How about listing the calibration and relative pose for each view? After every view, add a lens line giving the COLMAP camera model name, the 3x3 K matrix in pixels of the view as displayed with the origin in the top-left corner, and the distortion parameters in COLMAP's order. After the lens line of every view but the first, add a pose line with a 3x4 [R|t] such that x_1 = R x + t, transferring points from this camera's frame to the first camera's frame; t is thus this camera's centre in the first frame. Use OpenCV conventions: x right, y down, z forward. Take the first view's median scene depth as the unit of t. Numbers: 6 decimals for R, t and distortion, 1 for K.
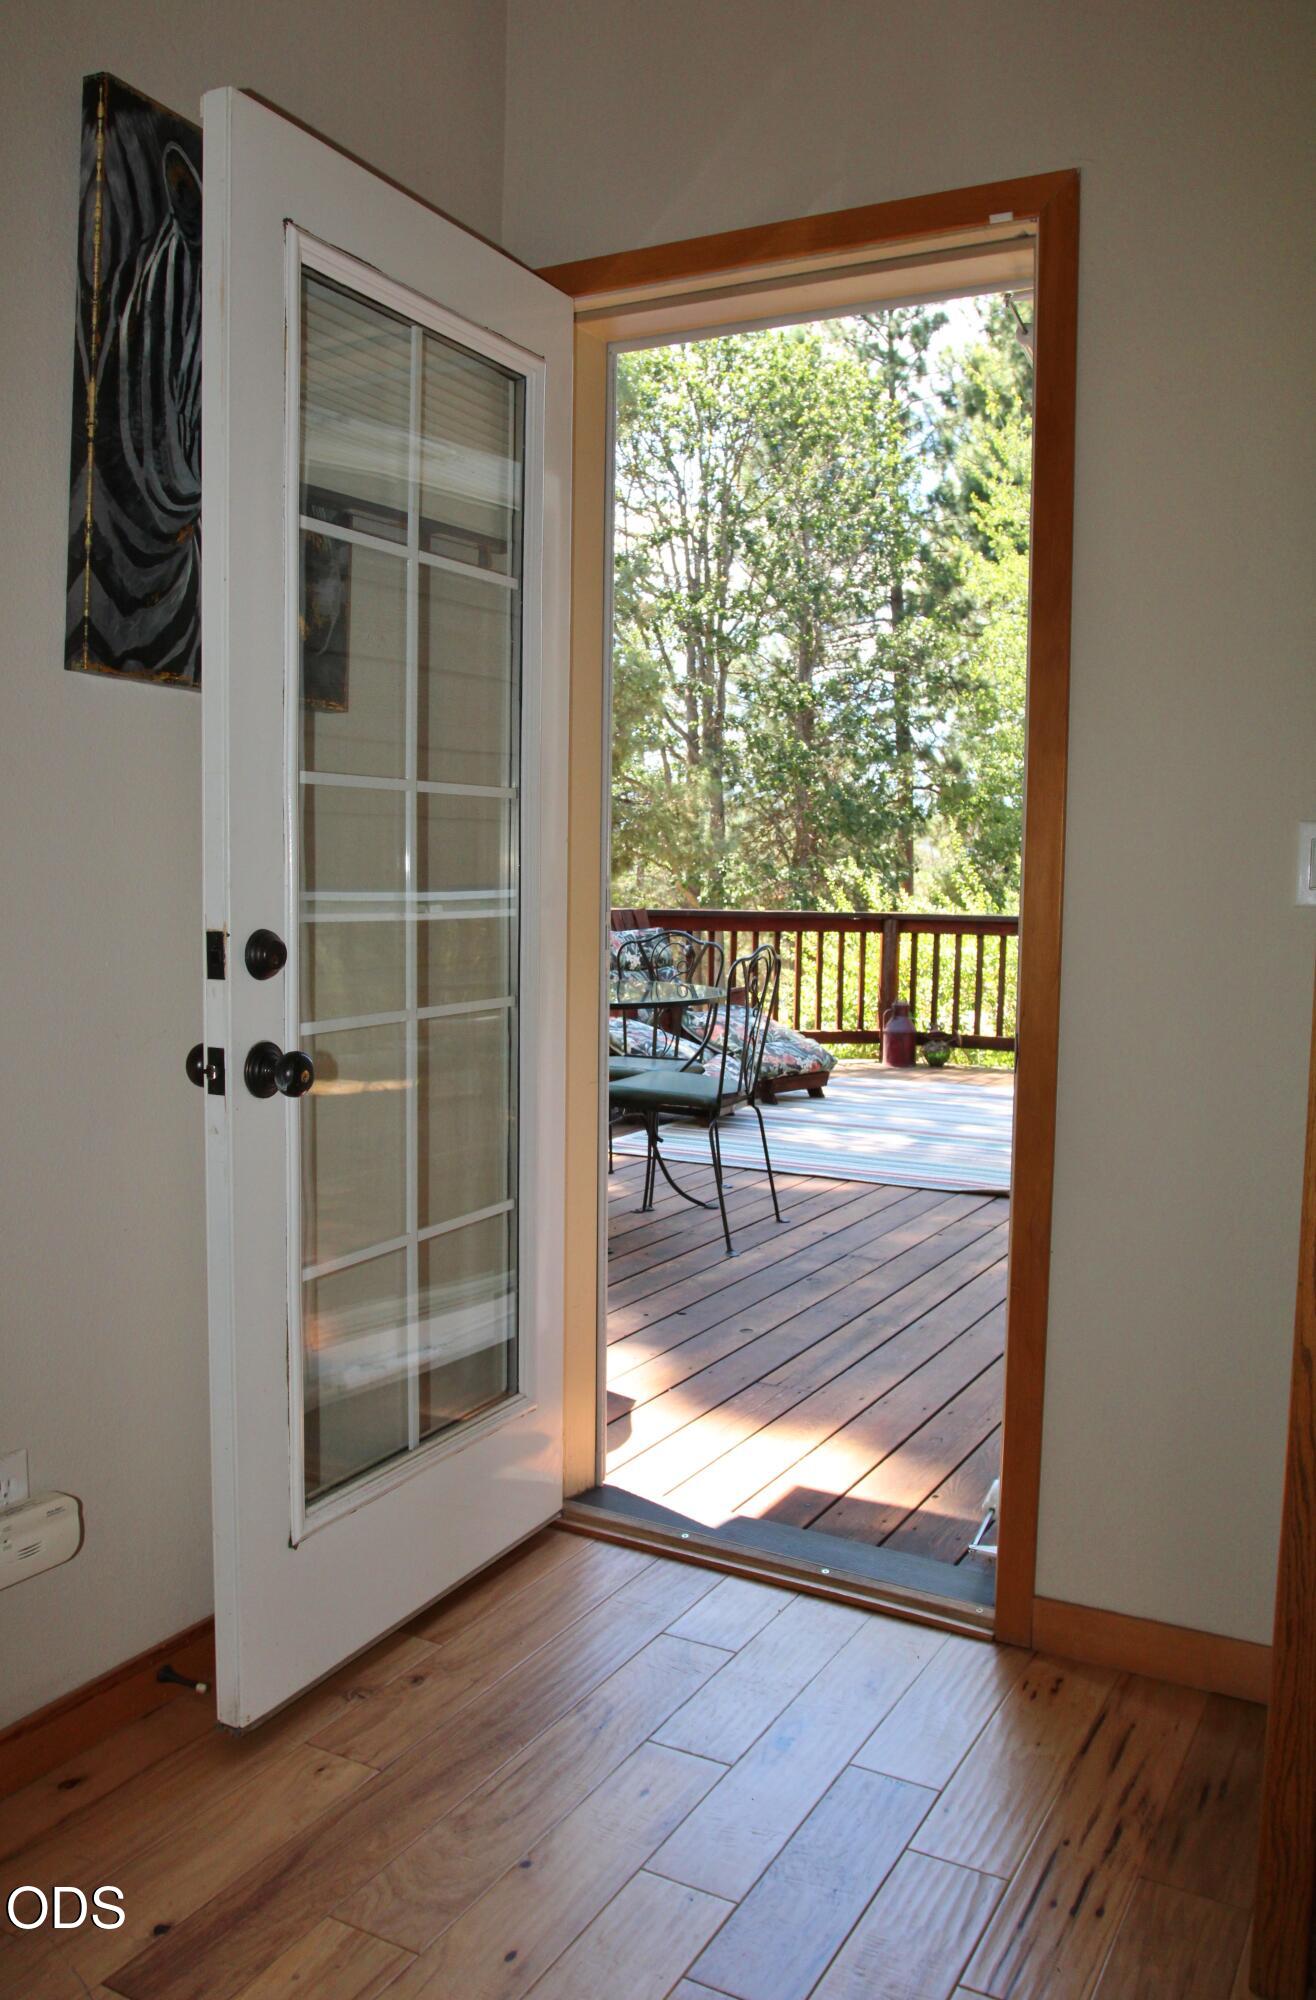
lens RADIAL K [[1603.4, 0, 658.0], [0, 1603.4, 1000.0], [0, 0, 1]] dist [-0.059335, 0.004907]
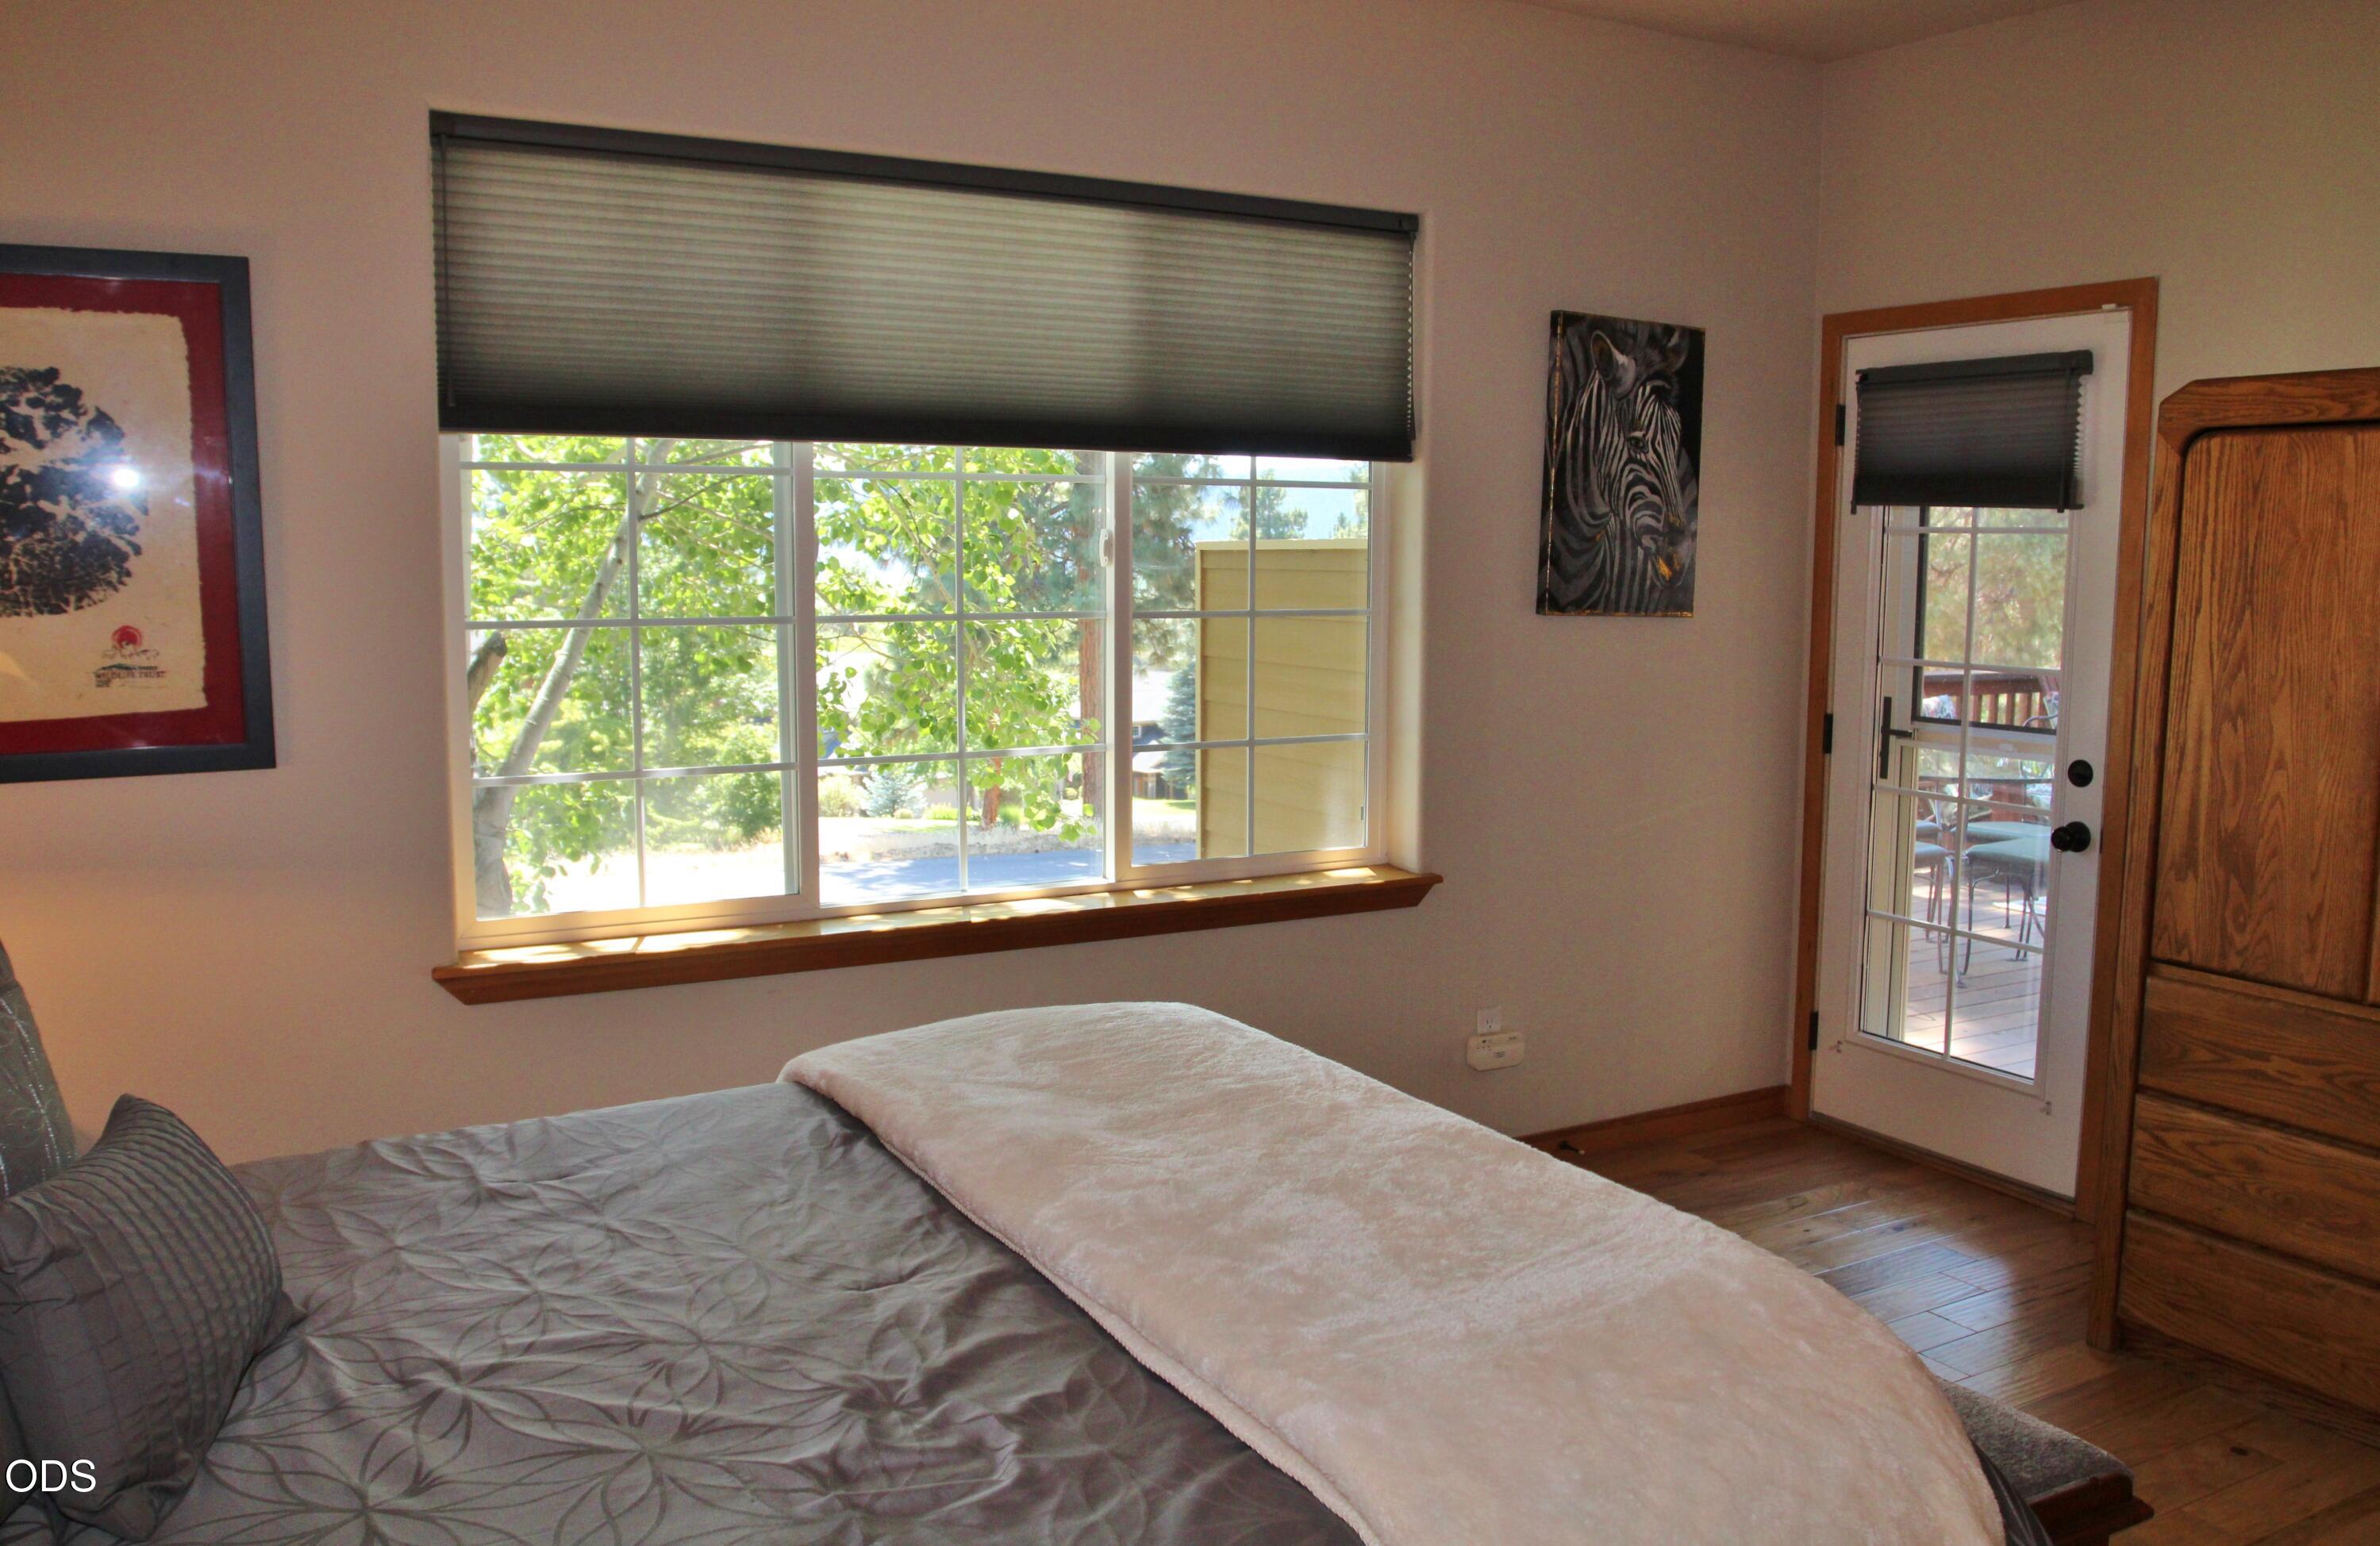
lens RADIAL K [[1907.9, 0, 1190.0], [0, 1907.9, 773.0], [0, 0, 1]] dist [-0.072207, 0.006203]
pose [[0.860006, 0.046937, -0.508120, 0.459326], [-0.032939, 0.998790, 0.036512, -0.082342], [0.509219, -0.014663, 0.860512, -1.236046]]
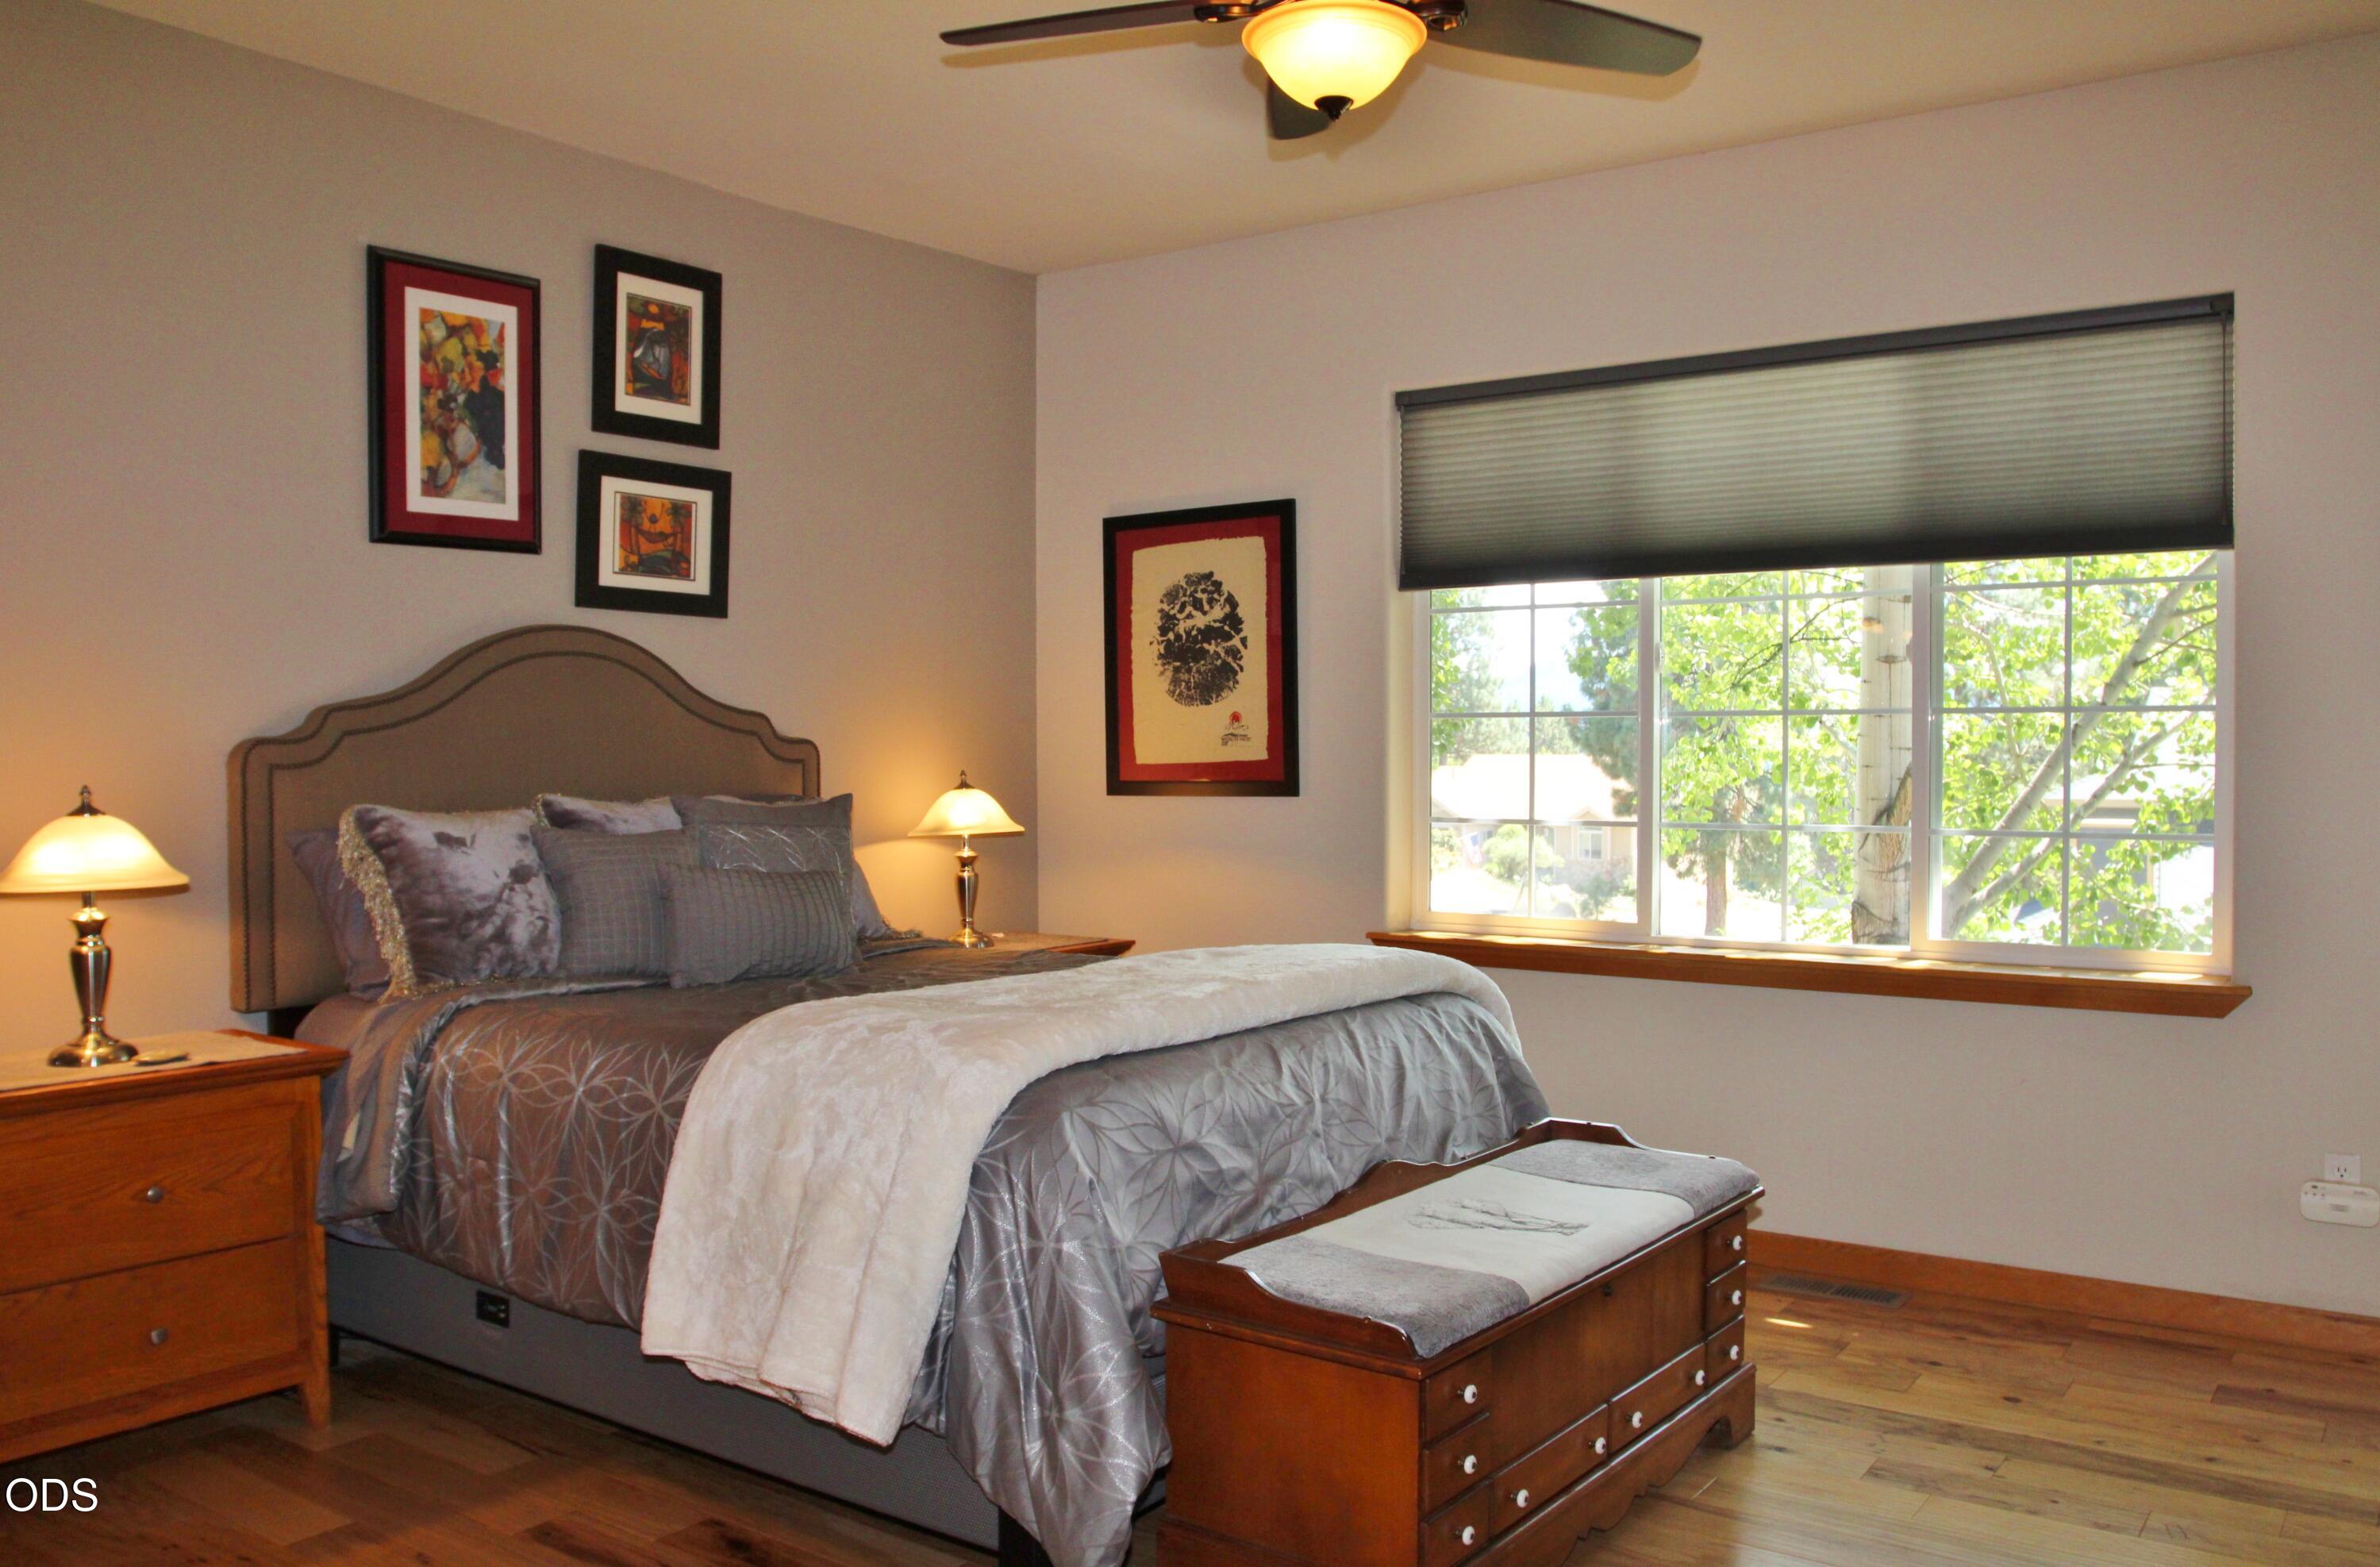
lens RADIAL K [[1908.3, 0, 1190.0], [0, 1908.3, 783.5], [0, 0, 1]] dist [-0.059335, 0.004907]
pose [[-0.115957, 0.014913, -0.993142, 1.743748], [-0.075275, 0.996880, 0.023758, -0.074620], [0.990398, 0.077514, -0.114473, -0.072832]]
